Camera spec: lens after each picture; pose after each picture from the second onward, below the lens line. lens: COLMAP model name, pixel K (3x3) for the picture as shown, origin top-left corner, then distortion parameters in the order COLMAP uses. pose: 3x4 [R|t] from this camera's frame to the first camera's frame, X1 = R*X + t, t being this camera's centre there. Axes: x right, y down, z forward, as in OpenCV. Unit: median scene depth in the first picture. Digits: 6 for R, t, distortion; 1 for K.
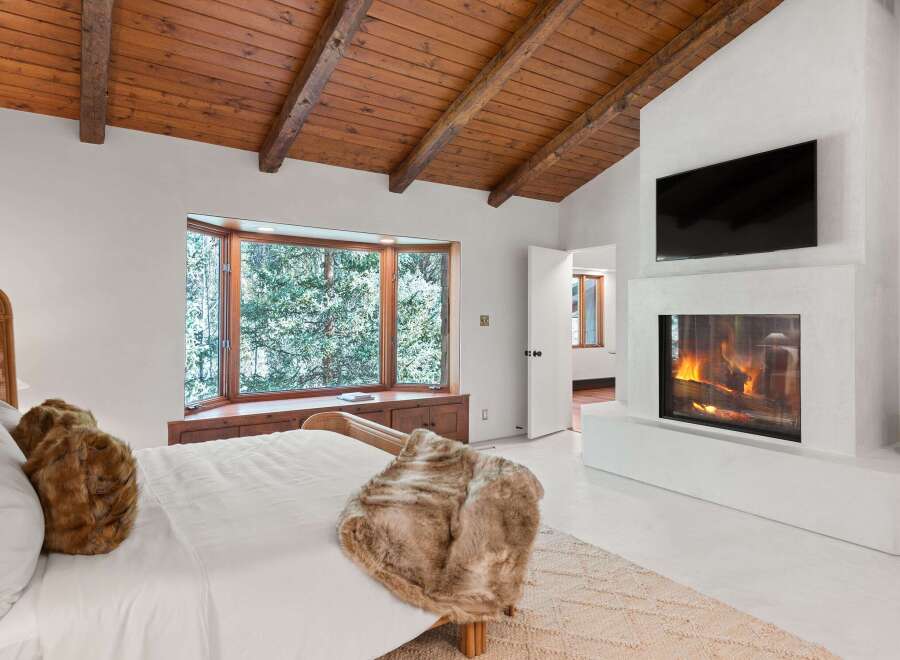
lens RADIAL K [[560.8, 0, 447.8], [0, 560.8, 309.0], [0, 0, 1]] dist [0.042972, -0.001757]
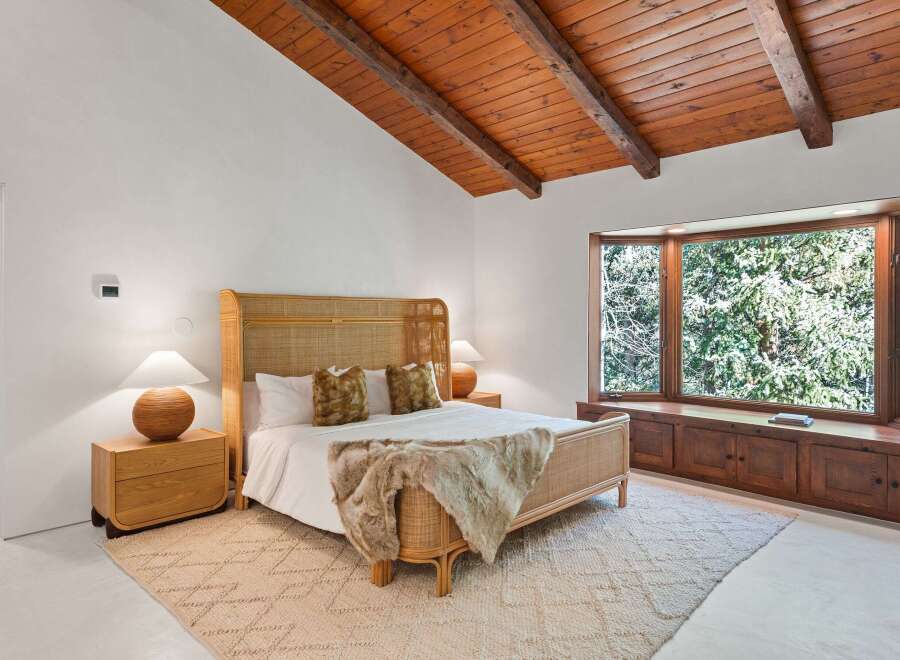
lens RADIAL K [[560.8, 0, 447.8], [0, 560.8, 309.0], [0, 0, 1]] dist [0.042972, -0.001757]
pose [[0.184307, -0.020199, -0.982661, 0.645268], [0.013265, 0.999749, -0.018062, 0.011333], [0.982779, -0.009706, 0.184528, 0.458976]]
